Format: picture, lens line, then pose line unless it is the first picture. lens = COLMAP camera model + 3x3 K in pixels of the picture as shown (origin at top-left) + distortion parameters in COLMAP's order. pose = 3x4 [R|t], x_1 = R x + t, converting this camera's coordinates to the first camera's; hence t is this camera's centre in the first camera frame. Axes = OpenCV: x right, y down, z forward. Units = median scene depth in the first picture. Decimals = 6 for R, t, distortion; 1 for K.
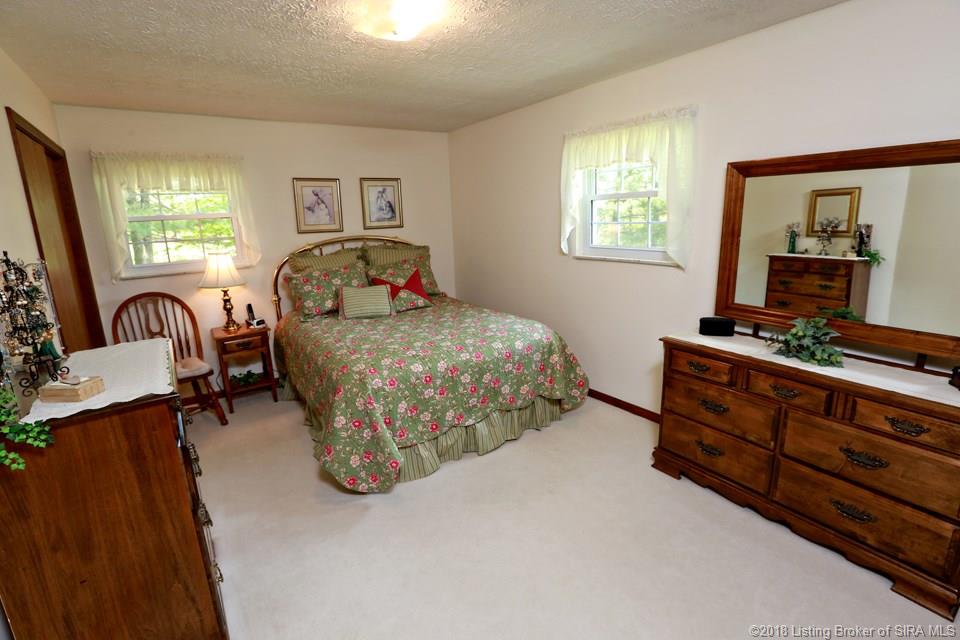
lens RADIAL K [[445.9, 0, 475.1], [0, 445.9, 314.5], [0, 0, 1]] dist [-0.048583, 0.012040]
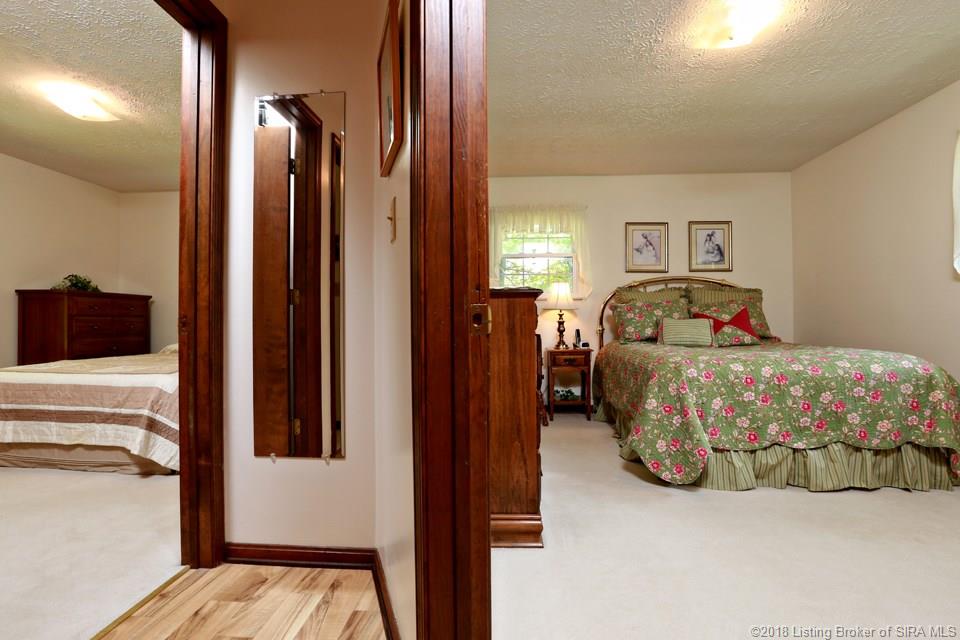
lens RADIAL K [[445.9, 0, 476.7], [0, 445.9, 316.6], [0, 0, 1]] dist [-0.048583, 0.012040]
pose [[0.773522, 0.034282, -0.632842, 0.025474], [-0.150911, 0.979778, -0.131382, 0.178514], [0.615540, 0.197130, 0.763053, -0.079225]]
